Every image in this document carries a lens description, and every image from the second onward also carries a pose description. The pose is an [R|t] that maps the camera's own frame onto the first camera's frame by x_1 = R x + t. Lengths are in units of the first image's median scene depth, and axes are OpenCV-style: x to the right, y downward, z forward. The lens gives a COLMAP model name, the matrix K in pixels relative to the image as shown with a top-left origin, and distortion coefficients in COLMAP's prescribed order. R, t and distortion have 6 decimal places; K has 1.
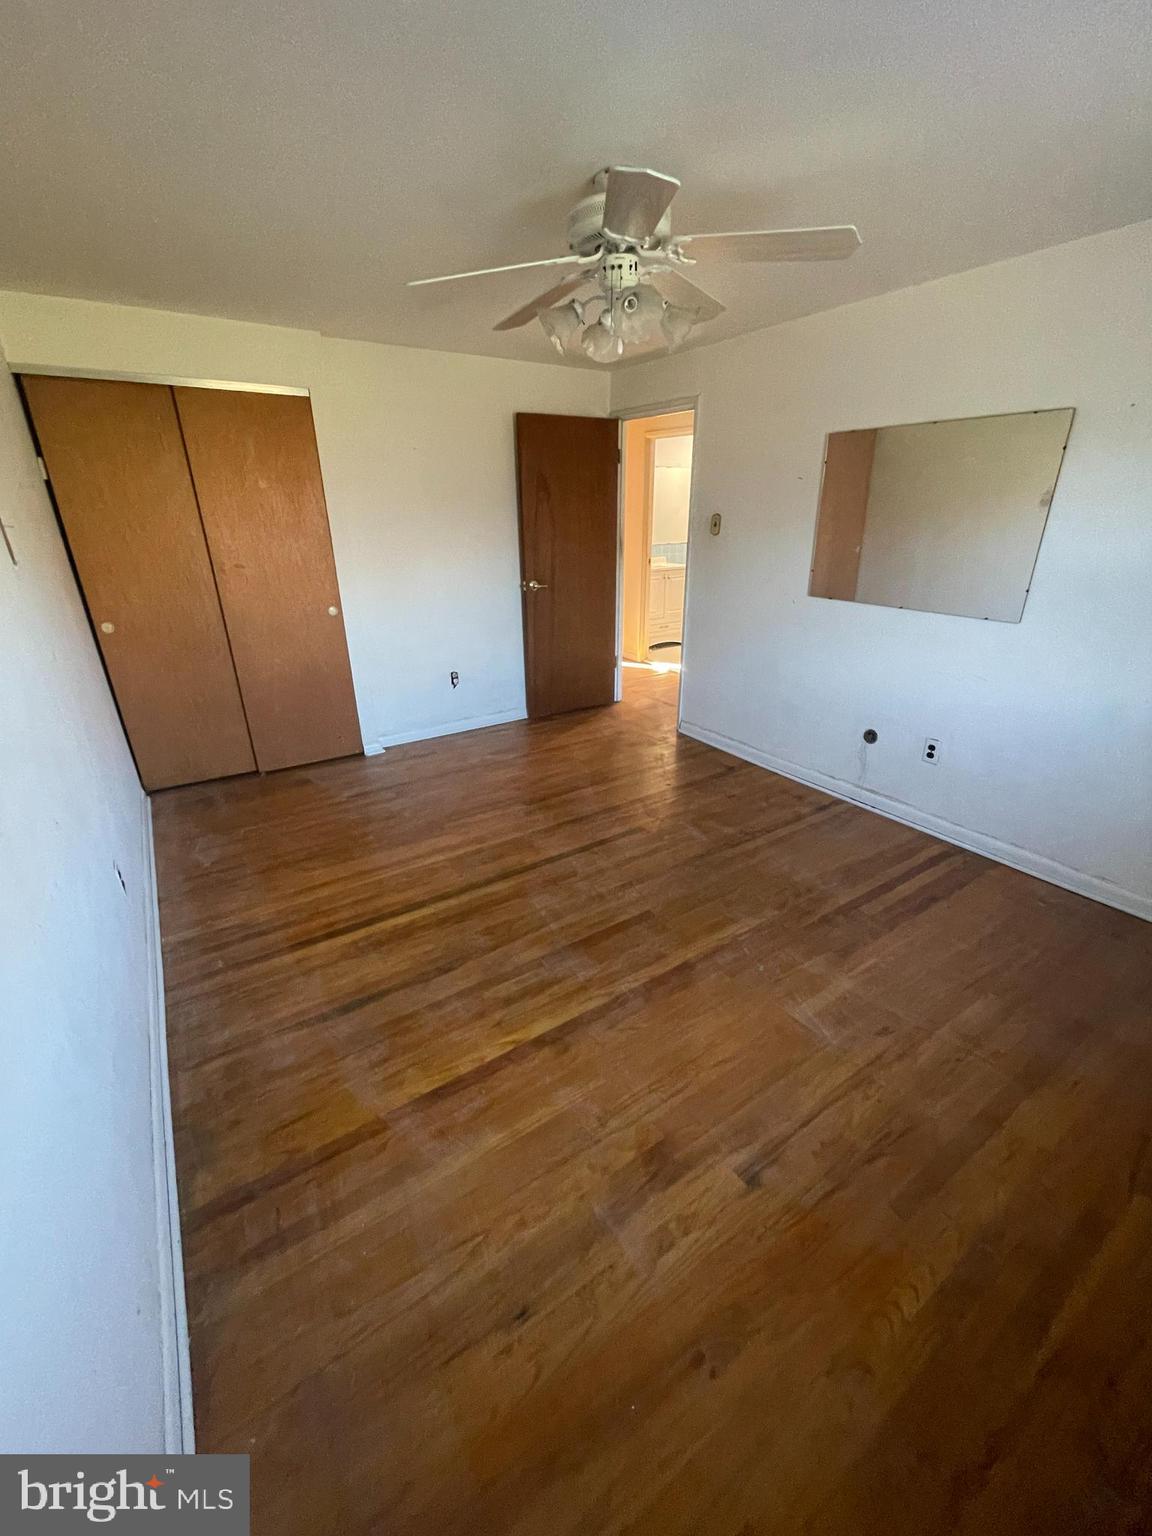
lens RADIAL K [[622.4, 0, 582.9], [0, 622.4, 769.1], [0, 0, 1]] dist [0.003351, -0.001148]
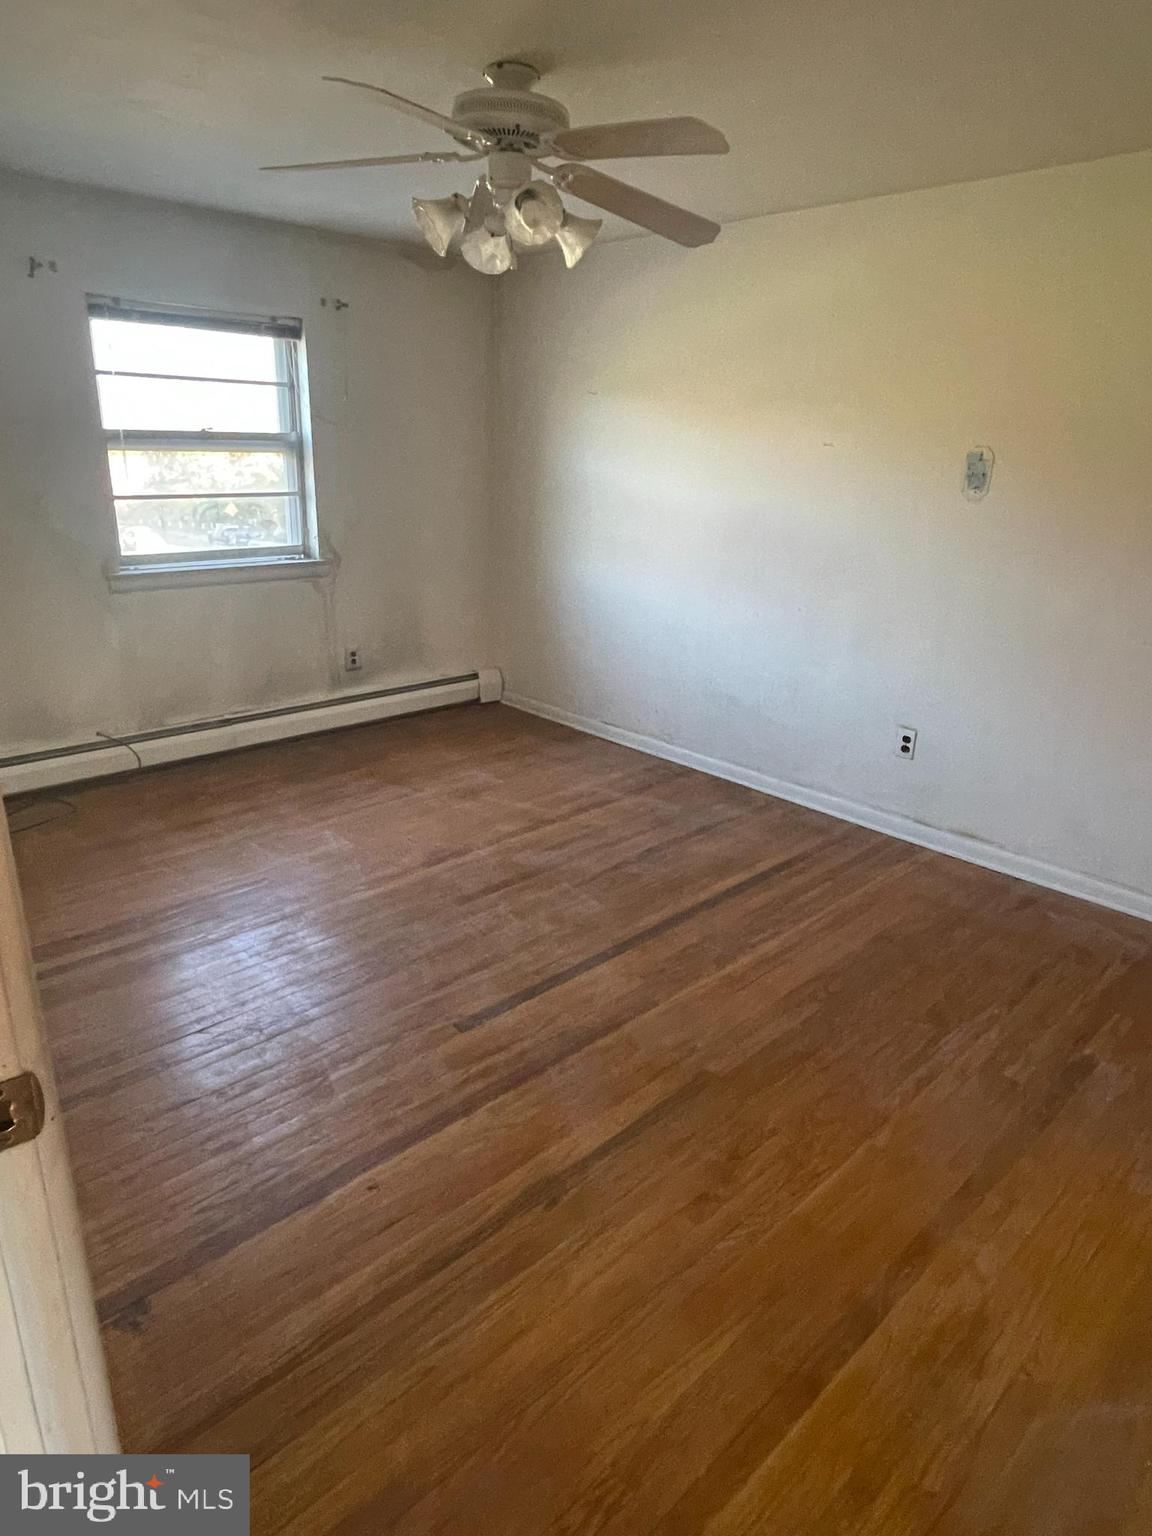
lens RADIAL K [[943.2, 0, 576.4], [0, 943.2, 765.8], [0, 0, 1]] dist [-0.000239, 0.000803]
pose [[-0.987091, 0.034248, -0.156454, 0.147280], [-0.080186, 0.739938, 0.667879, -0.790051], [0.138640, 0.671803, -0.727640, 1.868332]]
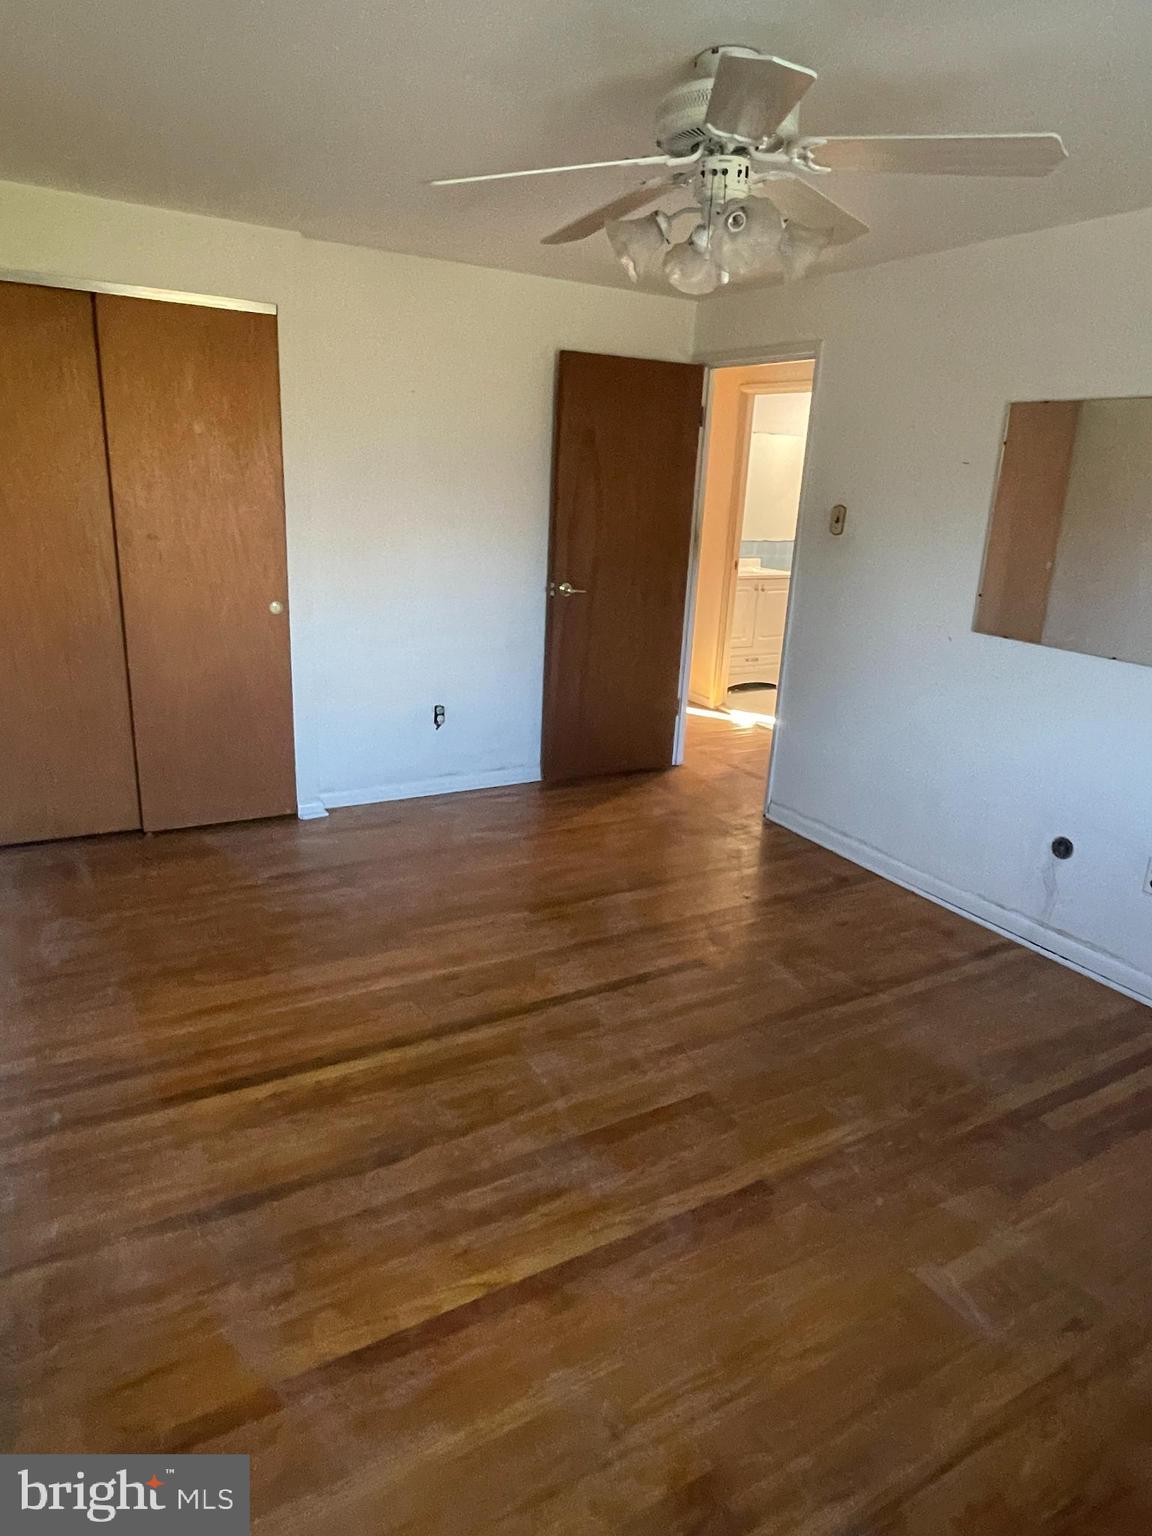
lens RADIAL K [[943.2, 0, 576.5], [0, 943.2, 757.4], [0, 0, 1]] dist [-0.000239, 0.000803]
pose [[0.996360, 0.072334, -0.045111, -0.010880], [-0.076817, 0.991269, -0.107164, -0.001828], [0.036965, 0.110239, 0.993217, -0.015455]]
